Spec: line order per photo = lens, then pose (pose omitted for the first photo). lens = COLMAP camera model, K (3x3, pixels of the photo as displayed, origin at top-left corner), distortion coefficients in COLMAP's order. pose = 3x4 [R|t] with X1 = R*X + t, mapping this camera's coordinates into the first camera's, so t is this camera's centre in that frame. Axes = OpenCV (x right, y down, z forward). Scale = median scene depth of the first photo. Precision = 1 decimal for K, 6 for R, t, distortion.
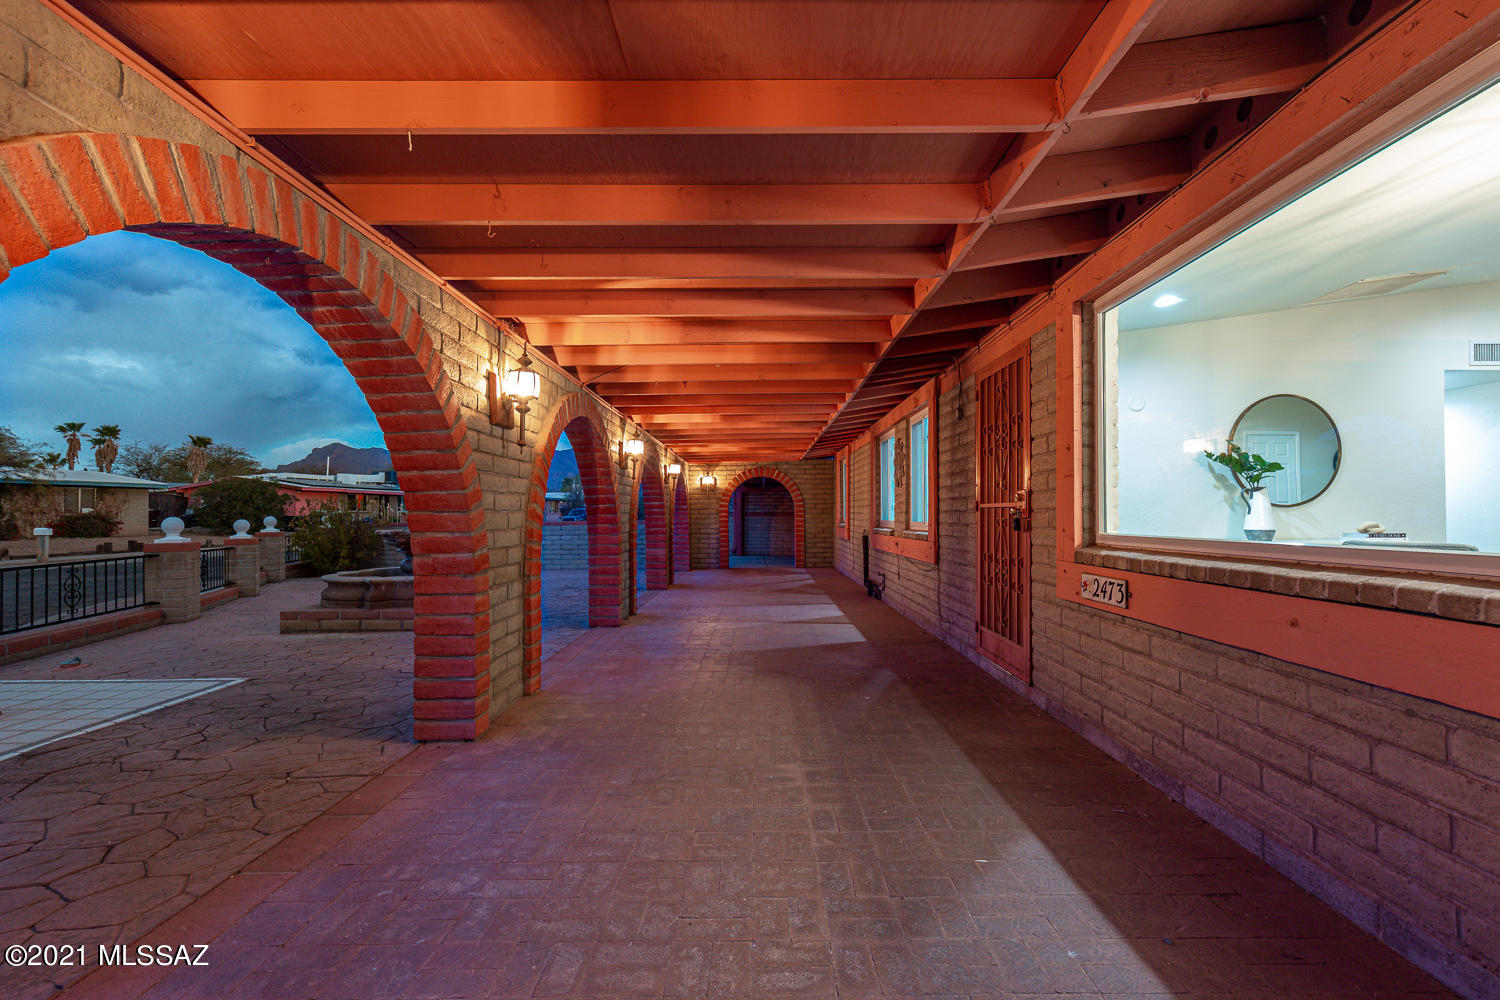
lens RADIAL K [[680.5, 0, 758.5], [0, 680.5, 496.1], [0, 0, 1]] dist [0.000768, -0.000198]
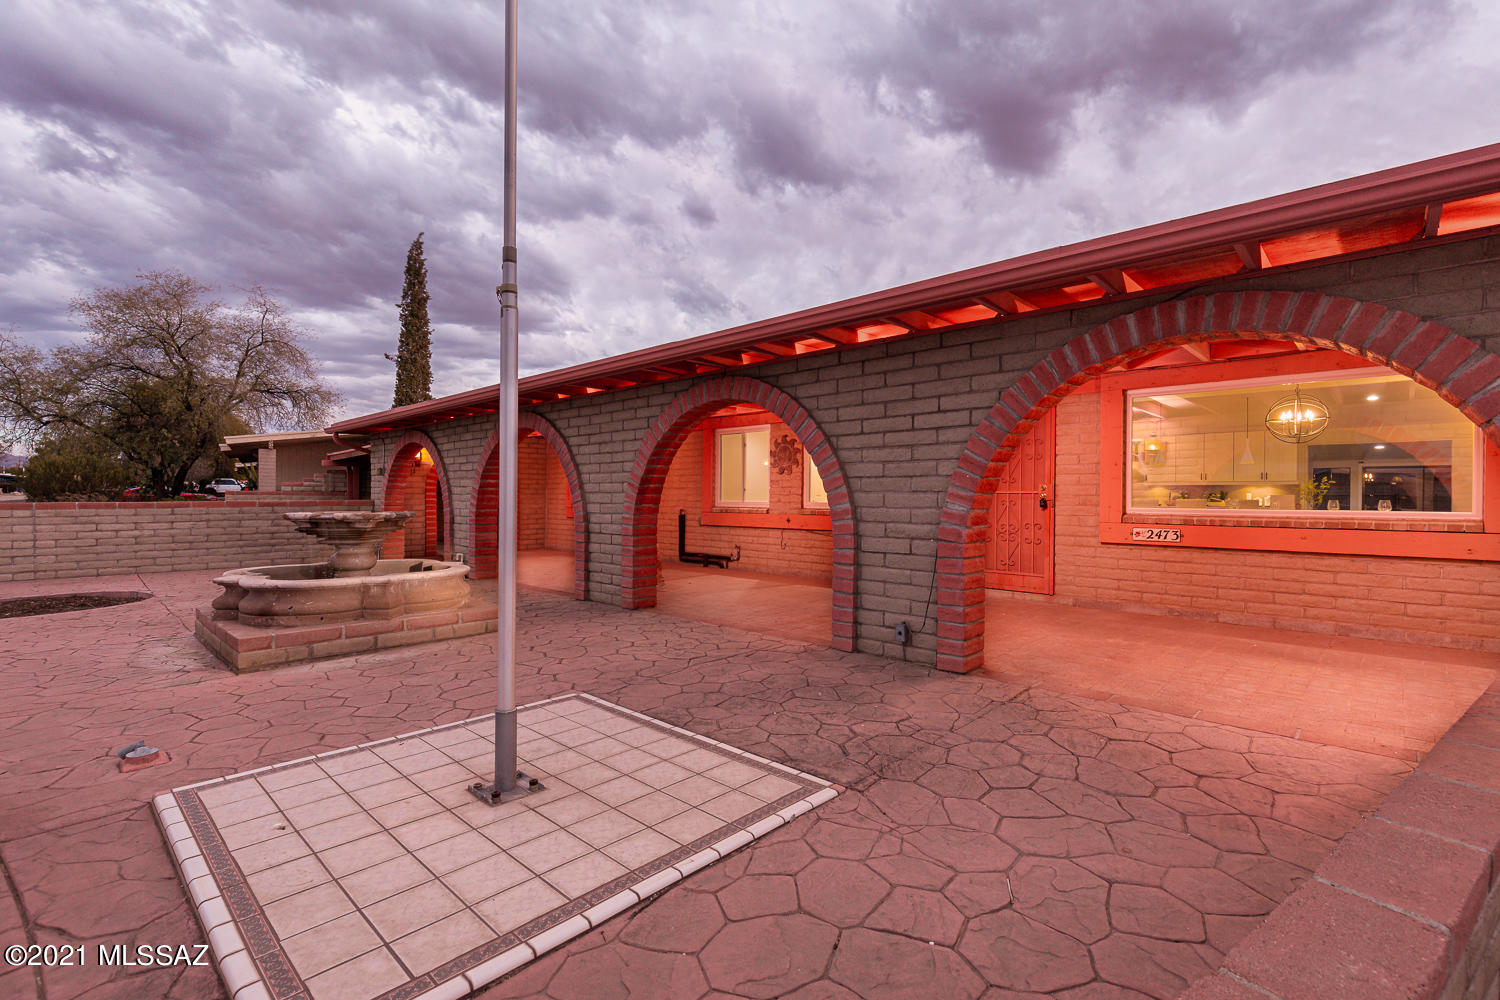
lens RADIAL K [[680.5, 0, 758.5], [0, 680.5, 496.1], [0, 0, 1]] dist [0.000768, -0.000198]
pose [[0.694629, 0.006924, 0.719334, -0.828025], [-0.026591, 0.999517, 0.016057, 0.009173], [-0.718876, -0.030282, 0.694478, 0.197946]]
